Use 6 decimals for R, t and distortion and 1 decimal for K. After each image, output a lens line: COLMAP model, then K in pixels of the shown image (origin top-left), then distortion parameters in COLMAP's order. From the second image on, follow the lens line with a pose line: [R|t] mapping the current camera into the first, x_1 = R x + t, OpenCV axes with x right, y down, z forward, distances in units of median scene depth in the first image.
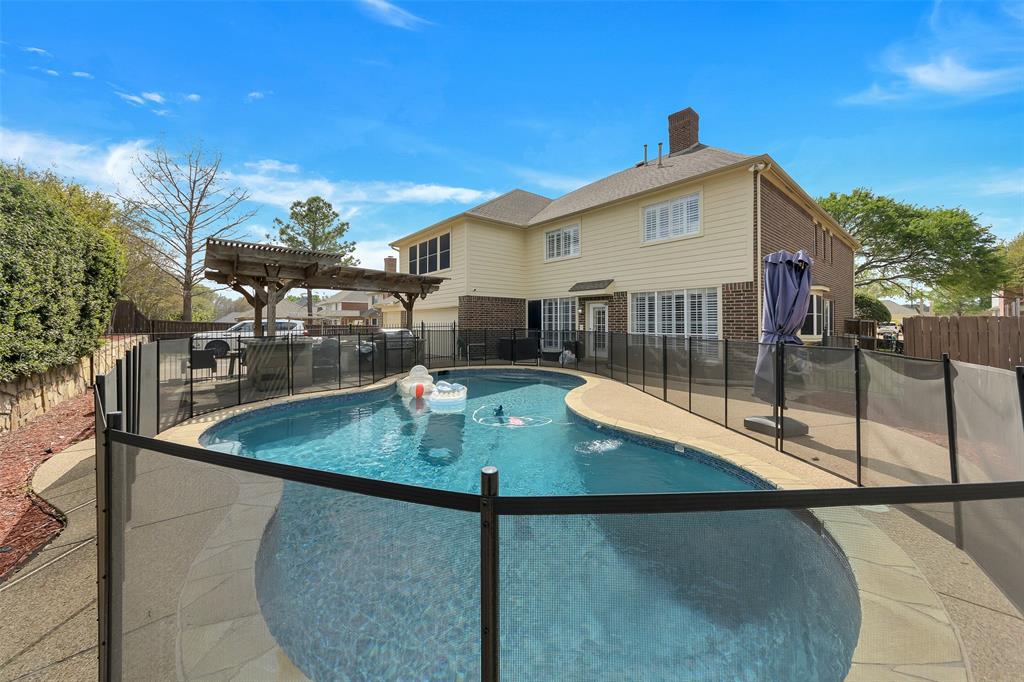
lens RADIAL K [[369.8, 0, 516.5], [0, 369.8, 319.7], [0, 0, 1]] dist [-0.000361, -0.000179]
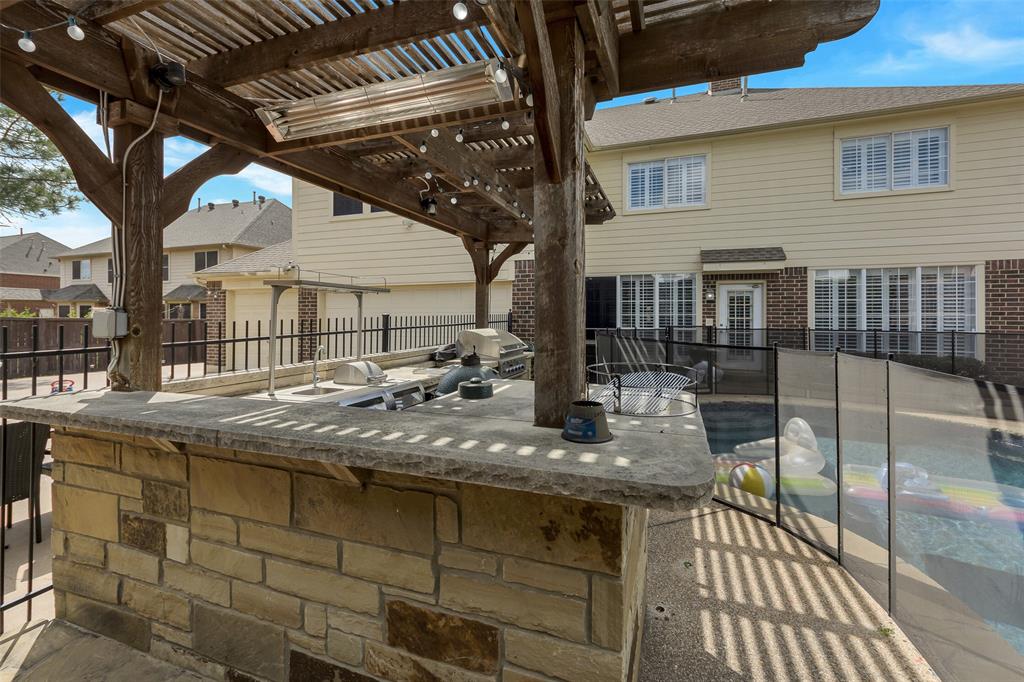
lens RADIAL K [[429.4, 0, 512.7], [0, 429.4, 311.2], [0, 0, 1]] dist [0.000506, 0.000053]
pose [[0.879884, 0.006531, 0.475144, -0.460712], [-0.007639, 0.999971, 0.000402, 0.003980], [-0.475128, -0.003984, 0.879908, 0.528344]]
